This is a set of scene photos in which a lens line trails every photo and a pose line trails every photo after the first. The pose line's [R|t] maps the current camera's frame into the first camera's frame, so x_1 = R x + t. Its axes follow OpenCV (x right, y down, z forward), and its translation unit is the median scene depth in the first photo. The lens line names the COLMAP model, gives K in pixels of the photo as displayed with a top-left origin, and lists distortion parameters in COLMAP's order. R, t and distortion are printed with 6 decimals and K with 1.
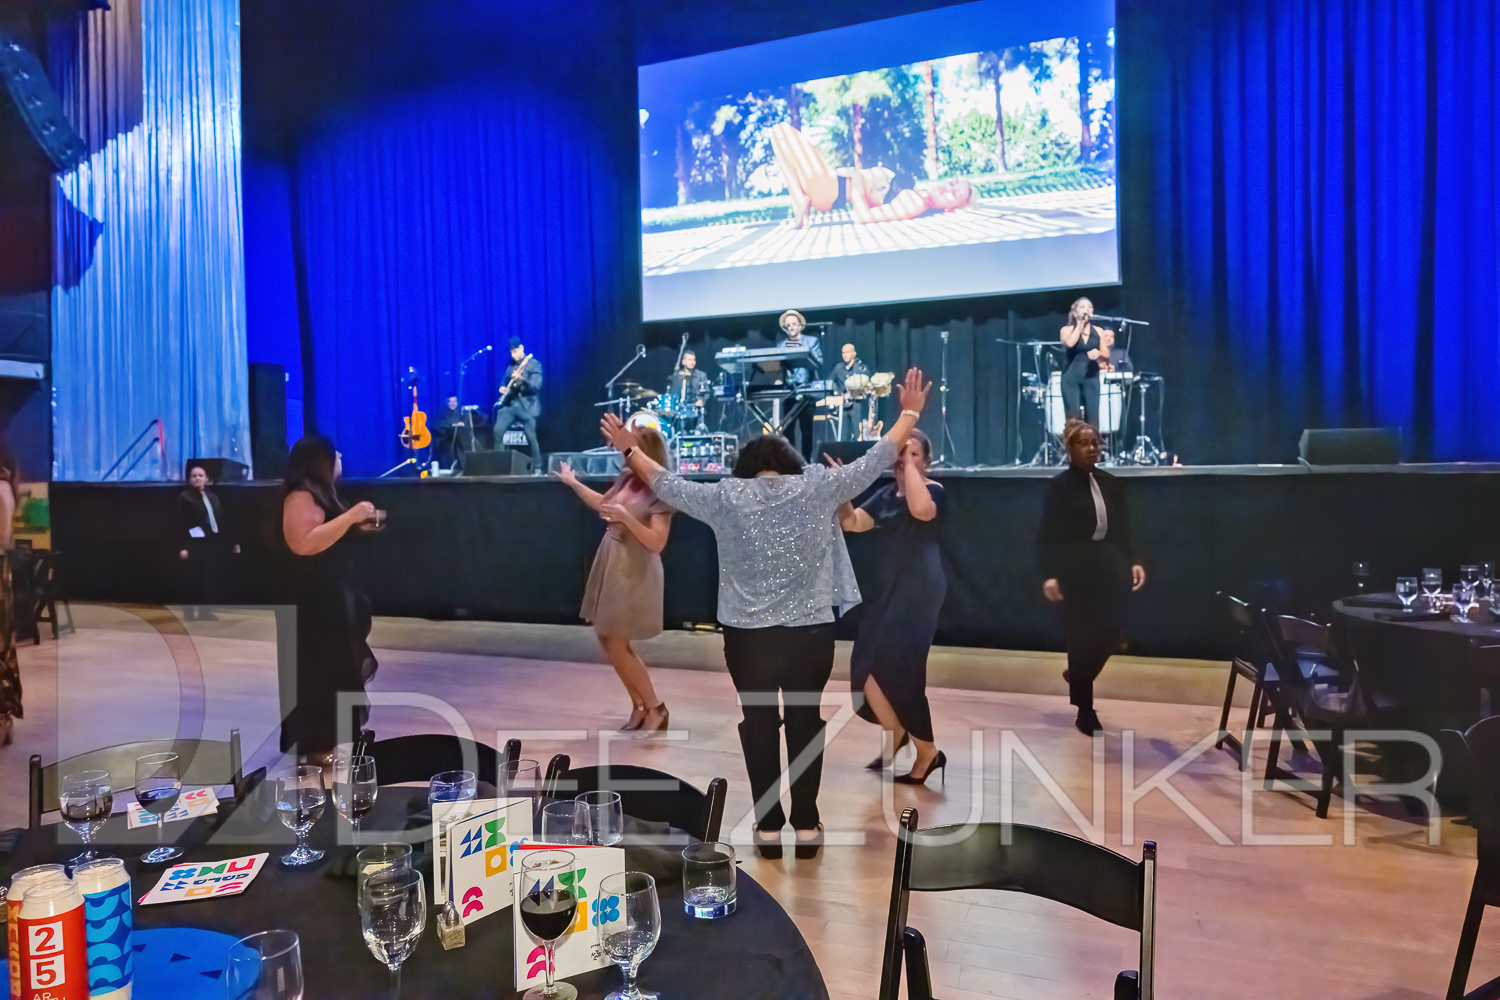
lens RADIAL K [[1006.4, 0, 750.0], [0, 1006.4, 500.0], [0, 0, 1]] dist [0.034449, 0.001039]
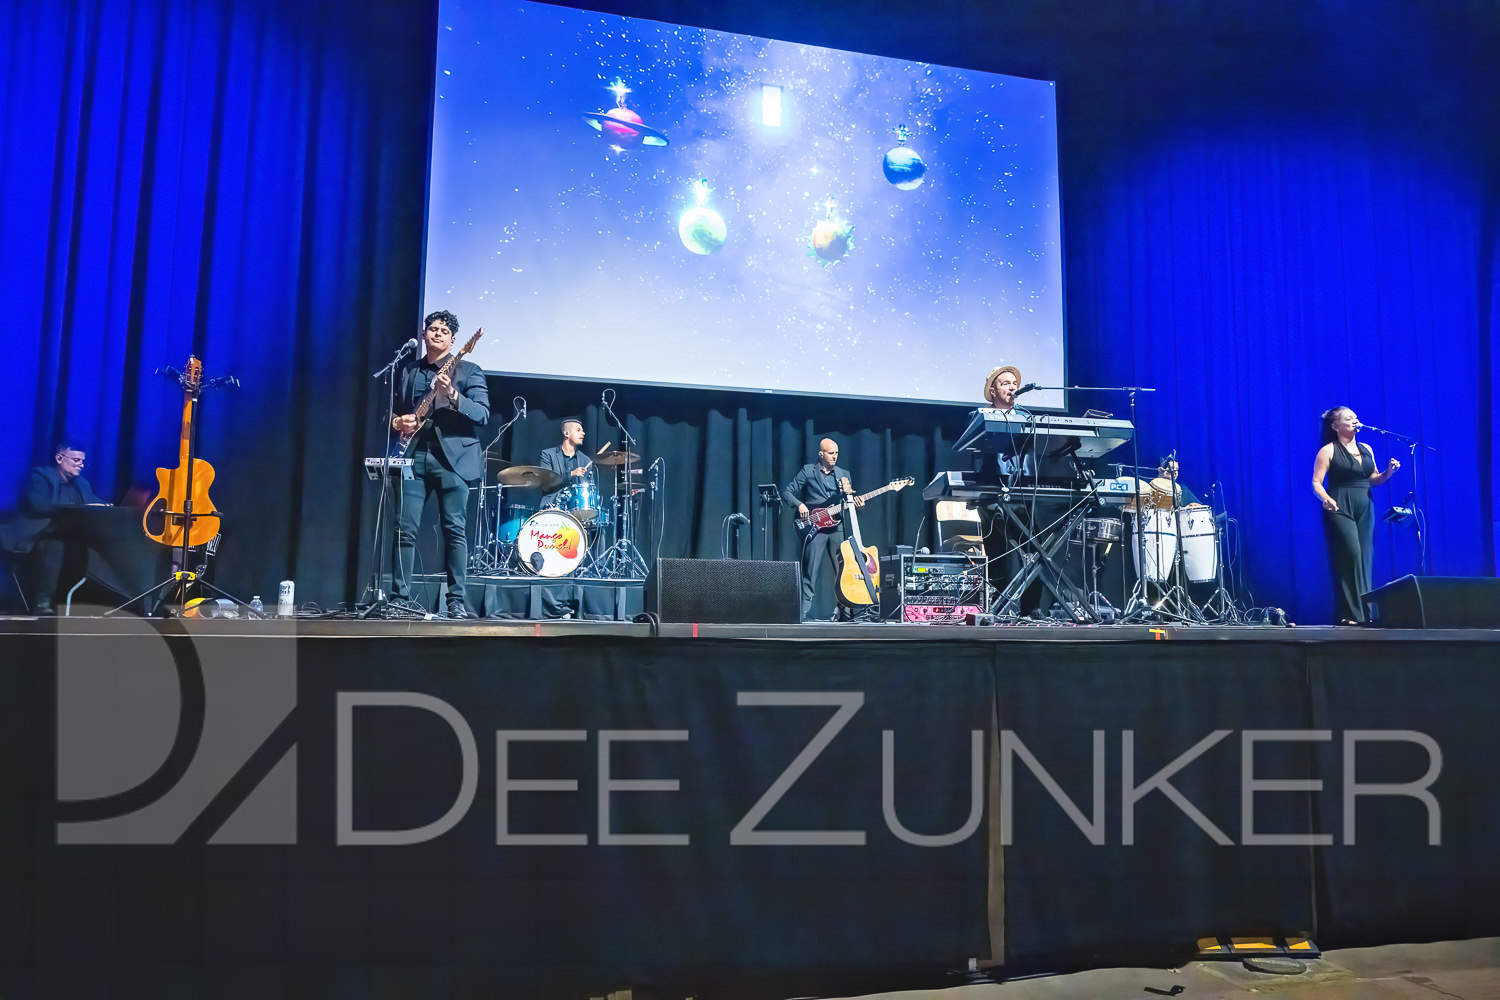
lens RADIAL K [[1006.4, 0, 750.0], [0, 1006.4, 500.0], [0, 0, 1]] dist [0.034449, 0.001039]
pose [[0.789300, 0.095617, 0.606517, -0.401502], [-0.003911, 0.988563, -0.150757, -0.008253], [-0.613995, 0.116620, 0.780647, 0.534665]]
